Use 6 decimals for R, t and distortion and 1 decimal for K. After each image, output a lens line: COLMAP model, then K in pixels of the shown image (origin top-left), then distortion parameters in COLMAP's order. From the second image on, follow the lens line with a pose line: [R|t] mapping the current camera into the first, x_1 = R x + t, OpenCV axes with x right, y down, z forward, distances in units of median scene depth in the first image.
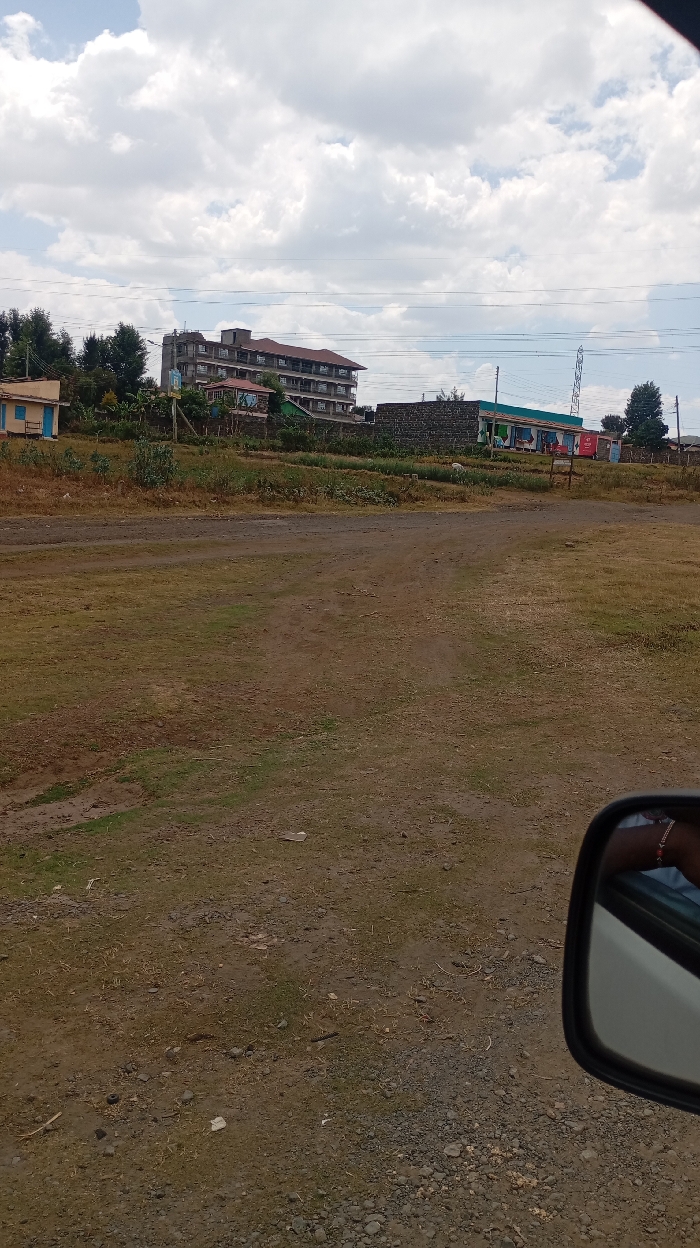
lens RADIAL K [[1088.1, 0, 346.0], [0, 1088.1, 618.4], [0, 0, 1]] dist [0.069322, -0.068252]
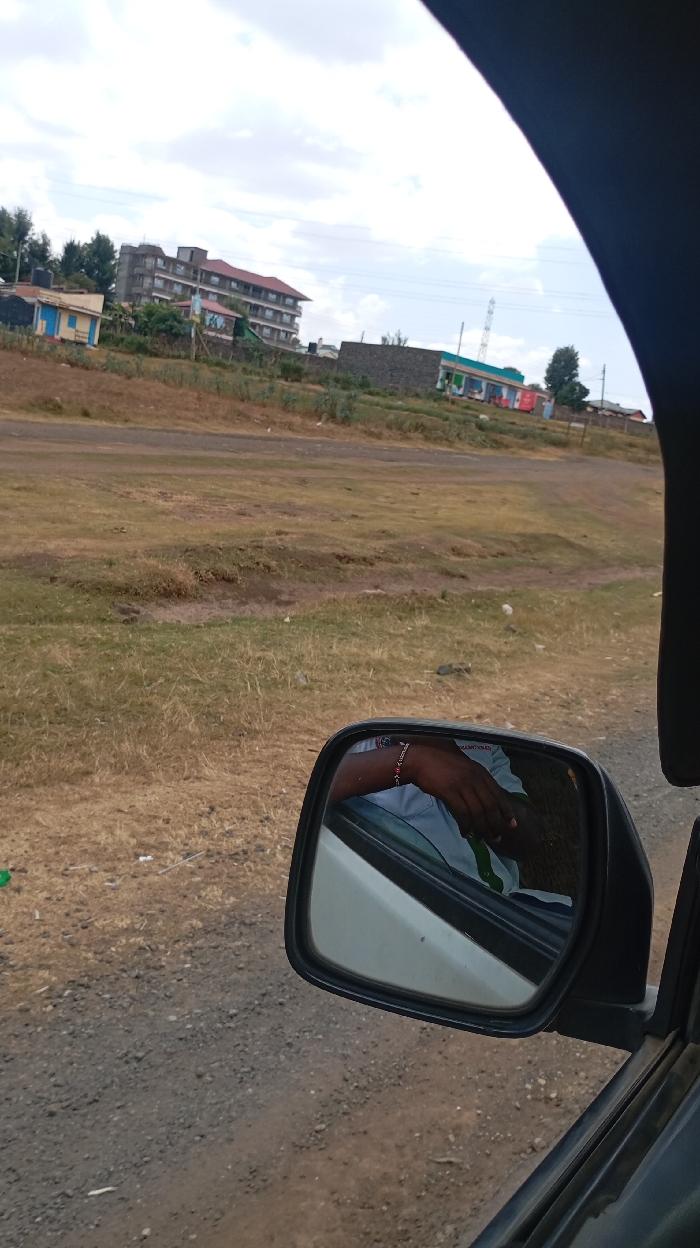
lens RADIAL K [[1088.1, 0, 342.9], [0, 1088.1, 622.7], [0, 0, 1]] dist [0.069322, -0.068252]
pose [[0.988593, 0.083508, 0.125344, -0.092663], [-0.092092, 0.993671, 0.064318, 0.012571], [-0.119180, -0.075128, 0.990026, -0.104674]]
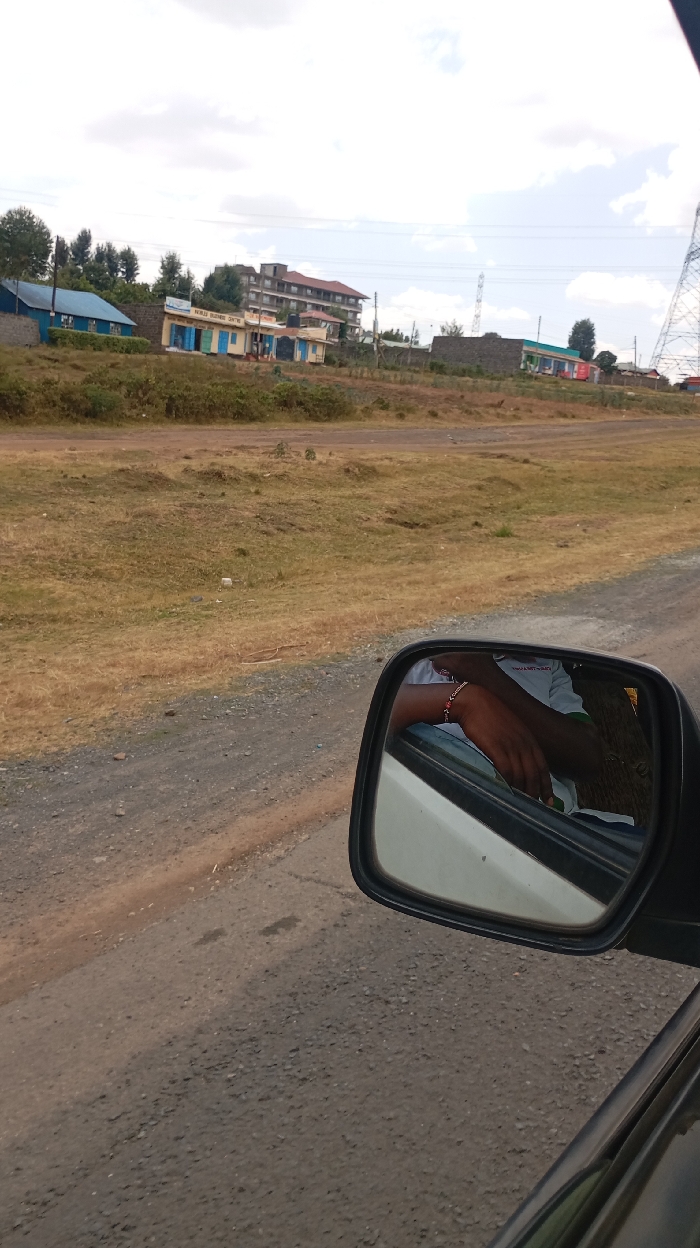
lens RADIAL K [[1088.1, 0, 348.3], [0, 1088.1, 614.0], [0, 0, 1]] dist [0.069322, -0.068252]
pose [[0.986835, -0.006075, 0.161614, -0.336047], [-0.007208, 0.996649, 0.081479, 0.044011], [-0.161568, -0.081572, 0.983485, -0.399065]]
